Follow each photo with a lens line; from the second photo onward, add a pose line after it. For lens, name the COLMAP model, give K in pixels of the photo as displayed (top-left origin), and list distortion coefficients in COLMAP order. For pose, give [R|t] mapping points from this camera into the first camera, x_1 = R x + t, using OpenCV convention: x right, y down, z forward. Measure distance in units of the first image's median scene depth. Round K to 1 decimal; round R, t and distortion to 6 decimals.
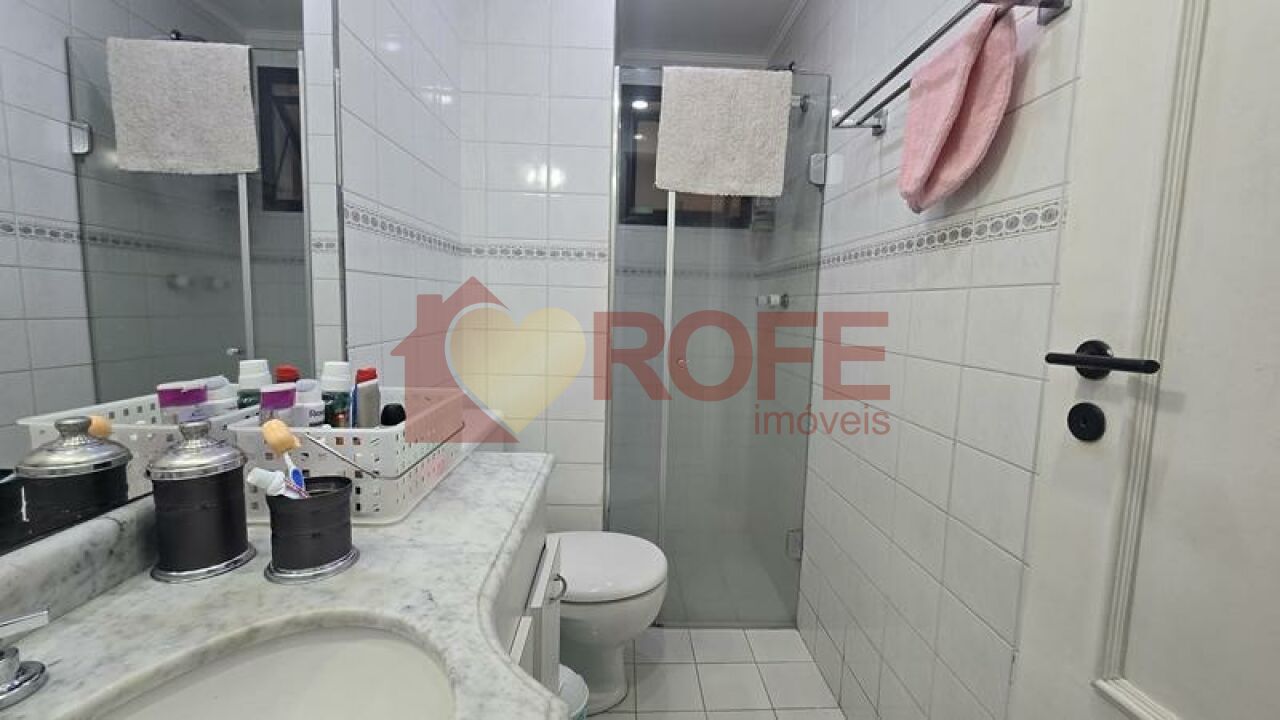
lens RADIAL K [[522.8, 0, 648.4], [0, 522.8, 358.4], [0, 0, 1]] dist [-0.002560, -0.000573]
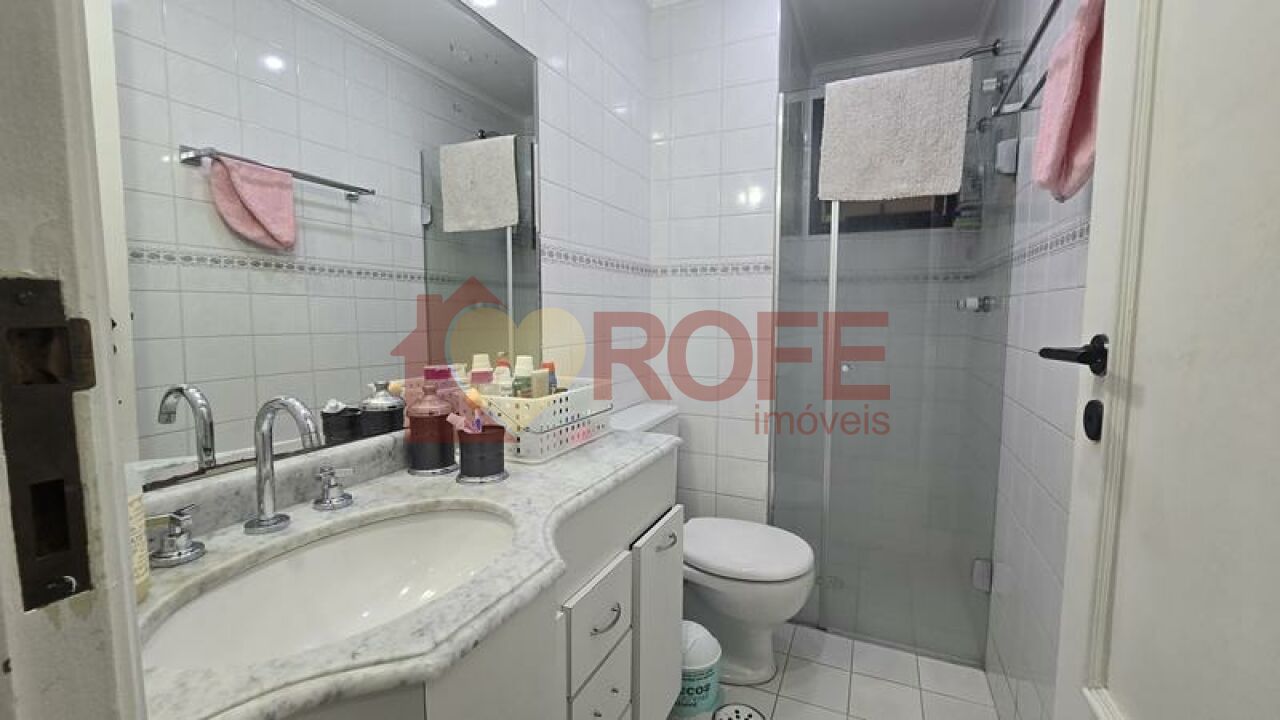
lens RADIAL K [[522.8, 0, 648.4], [0, 522.8, 358.4], [0, 0, 1]] dist [-0.002560, -0.000573]
pose [[0.894059, 0.012557, -0.447772, 0.207333], [-0.022977, 0.999577, -0.017846, 0.017559], [0.447359, 0.026244, 0.893970, -0.084246]]
